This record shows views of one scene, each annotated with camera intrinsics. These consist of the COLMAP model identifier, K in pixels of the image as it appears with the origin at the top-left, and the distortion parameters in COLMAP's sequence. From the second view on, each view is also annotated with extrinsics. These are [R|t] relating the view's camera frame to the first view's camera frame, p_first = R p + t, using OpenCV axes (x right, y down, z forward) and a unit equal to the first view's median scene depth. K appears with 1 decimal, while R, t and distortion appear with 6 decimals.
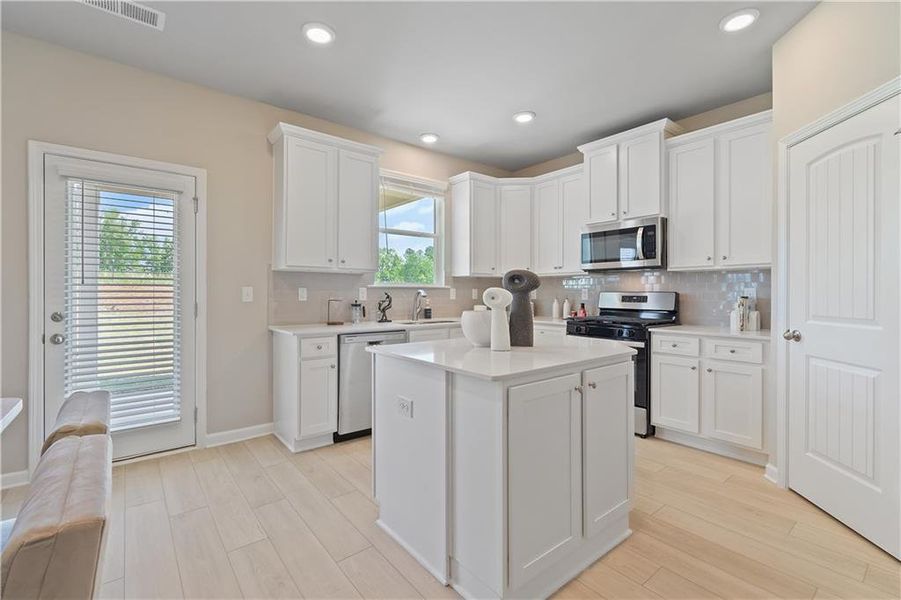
lens RADIAL K [[398.9, 0, 453.3], [0, 398.9, 299.0], [0, 0, 1]] dist [-0.000249, -0.000411]
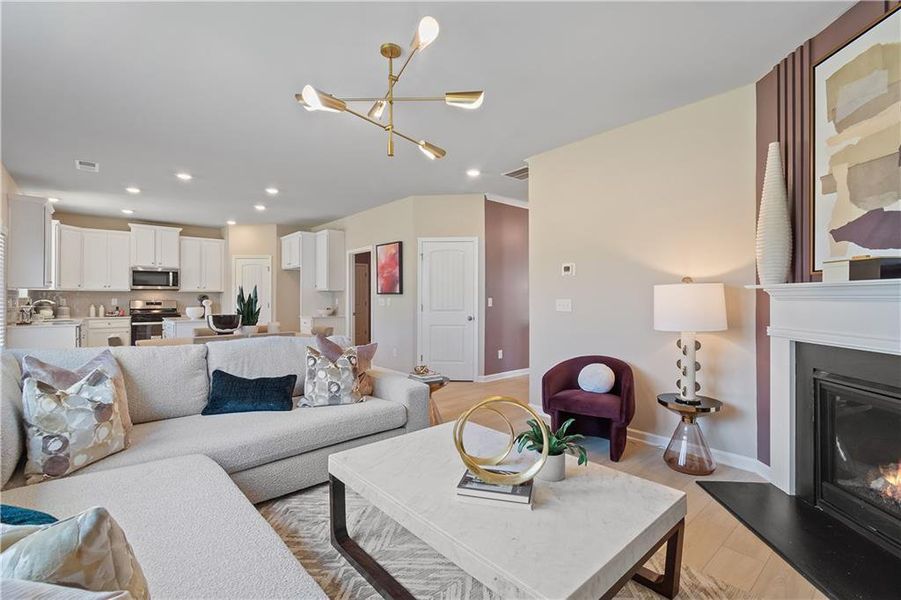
lens RADIAL K [[406.0, 0, 450.5], [0, 406.0, 300.0], [0, 0, 1]] dist [0.000520, 0.000043]
pose [[-0.040173, -0.007196, 0.999167, -1.680481], [0.016556, 0.999832, 0.007866, -0.010044], [-0.999056, 0.016859, -0.040047, -0.441010]]
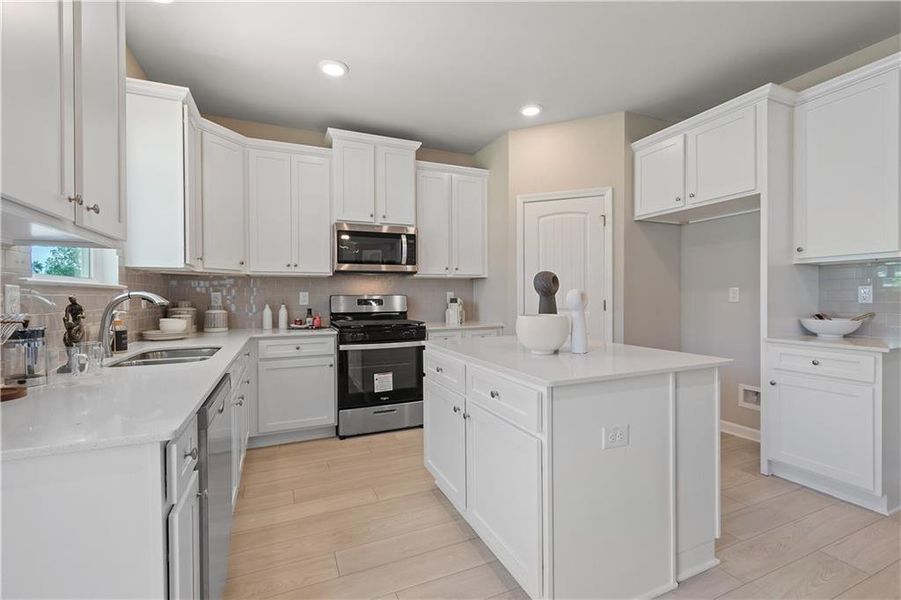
lens RADIAL K [[394.4, 0, 448.4], [0, 394.4, 305.2], [0, 0, 1]] dist [0.000069, -0.000067]
pose [[0.269631, -0.025471, 0.962627, -0.455521], [0.022900, 0.999537, 0.020033, -0.007586], [-0.962691, 0.016643, 0.270090, 0.527088]]
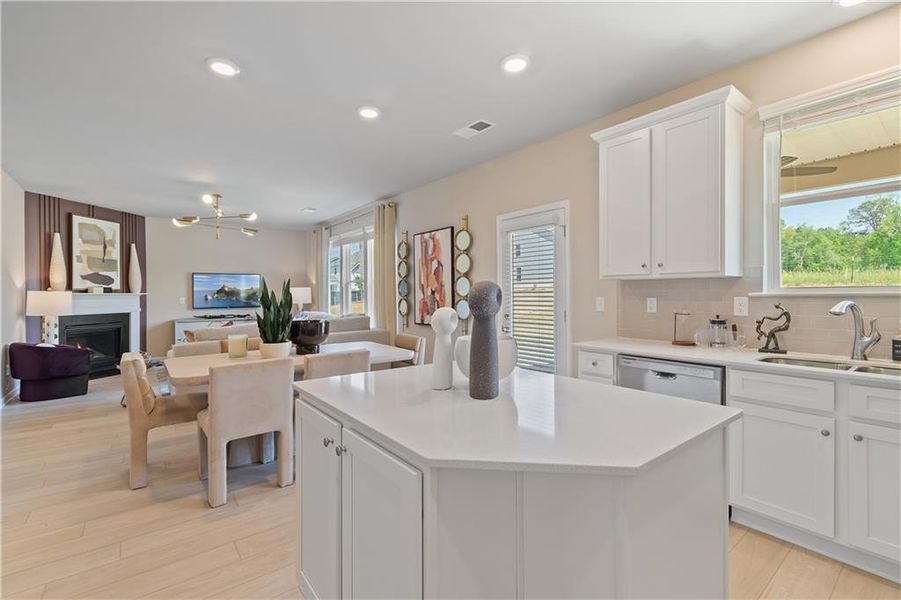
lens RADIAL K [[398.9, 0, 453.3], [0, 398.9, 299.0], [0, 0, 1]] dist [-0.000249, -0.000411]
pose [[-0.002468, 0.008163, -0.999964, 0.450553], [-0.009924, 0.999917, 0.008188, -0.025458], [0.999948, 0.009943, -0.002387, 0.514227]]
